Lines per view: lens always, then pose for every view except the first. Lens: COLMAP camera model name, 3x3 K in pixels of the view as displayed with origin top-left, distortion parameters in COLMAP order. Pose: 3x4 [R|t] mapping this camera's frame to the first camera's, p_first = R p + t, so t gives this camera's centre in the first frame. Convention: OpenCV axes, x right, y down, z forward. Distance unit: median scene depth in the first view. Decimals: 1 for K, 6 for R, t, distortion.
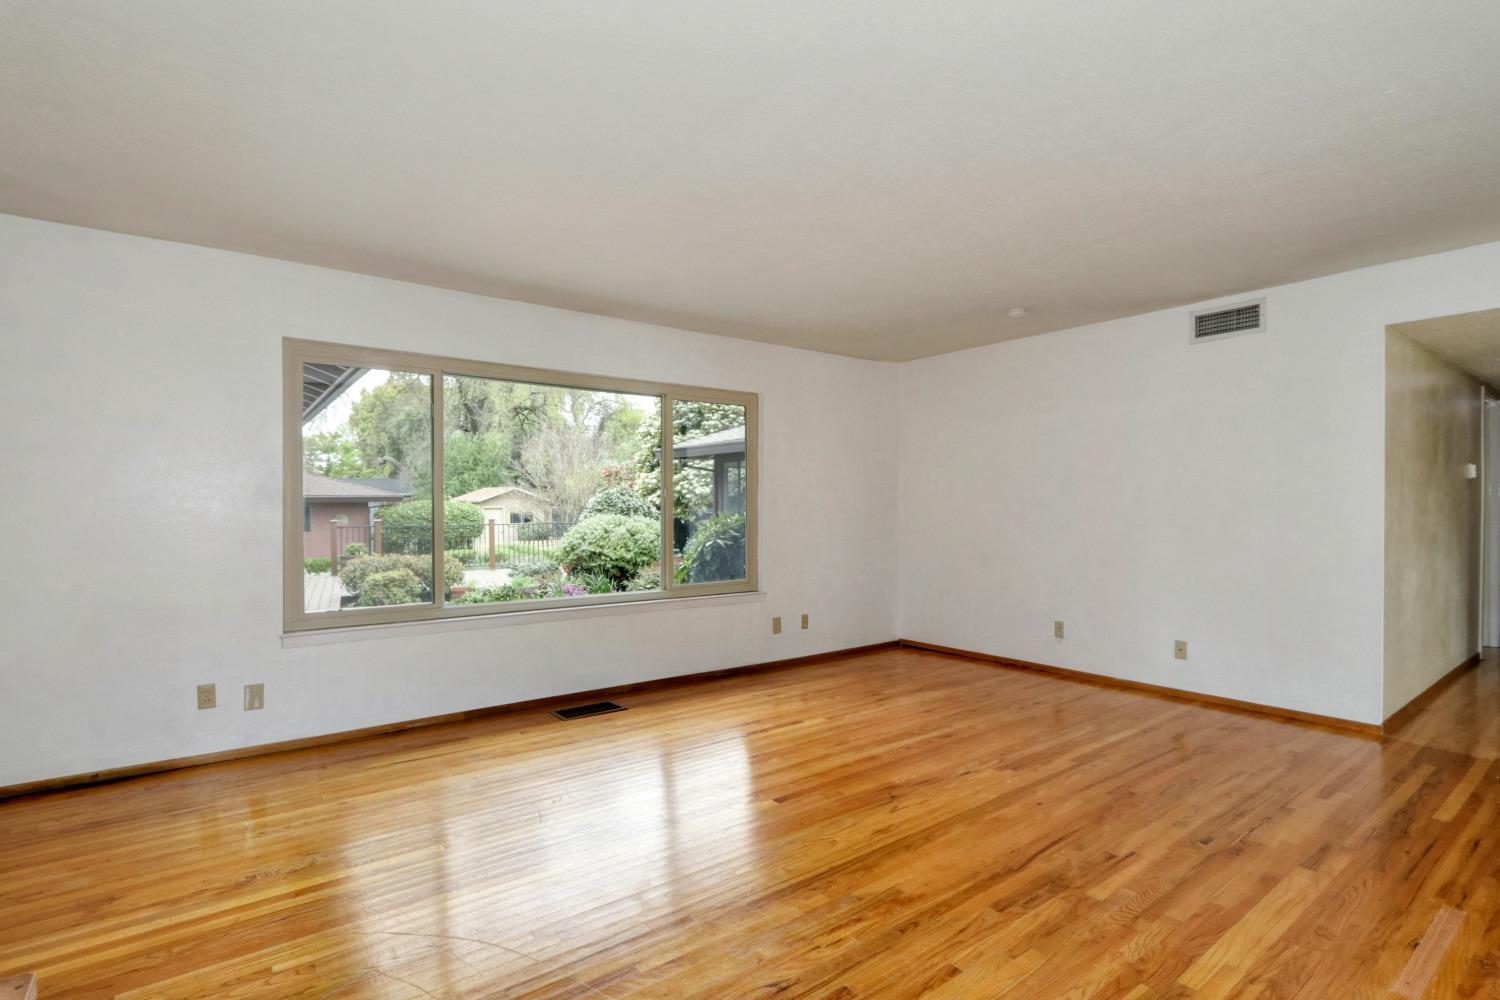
lens RADIAL K [[711.0, 0, 754.2], [0, 711.0, 507.2], [0, 0, 1]] dist [-0.019445, 0.002820]
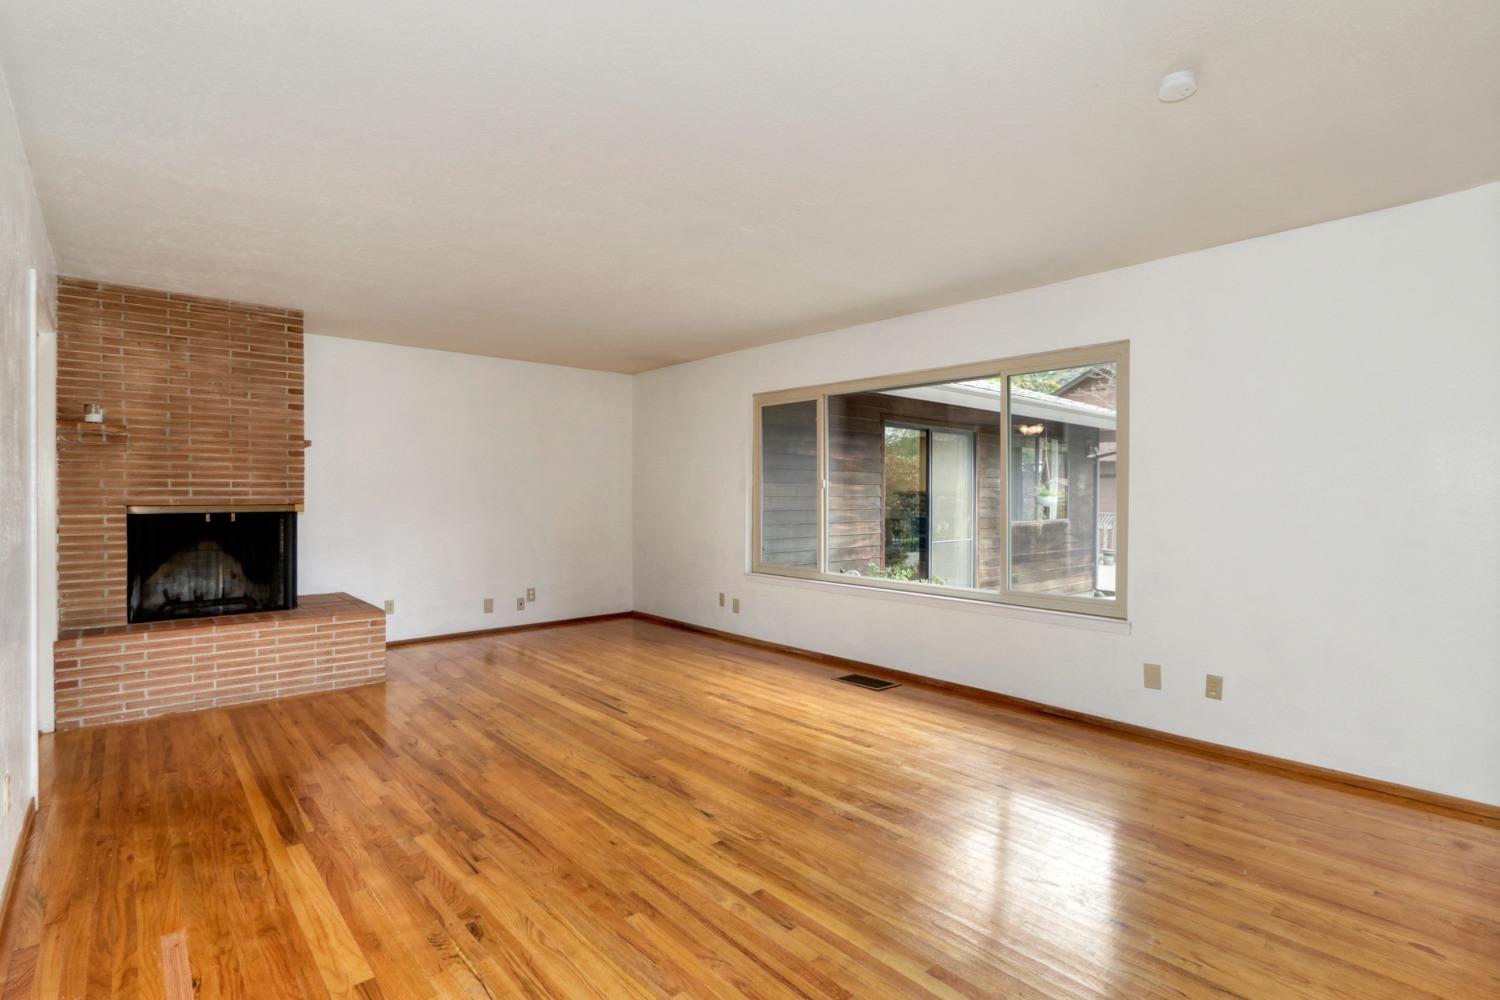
lens RADIAL K [[711.0, 0, 759.7], [0, 711.0, 493.7], [0, 0, 1]] dist [-0.019445, 0.002820]
pose [[0.095081, -0.000735, -0.995469, 1.211987], [-0.004993, 0.999987, -0.001215, -0.007101], [0.995457, 0.005086, 0.095076, 1.034591]]
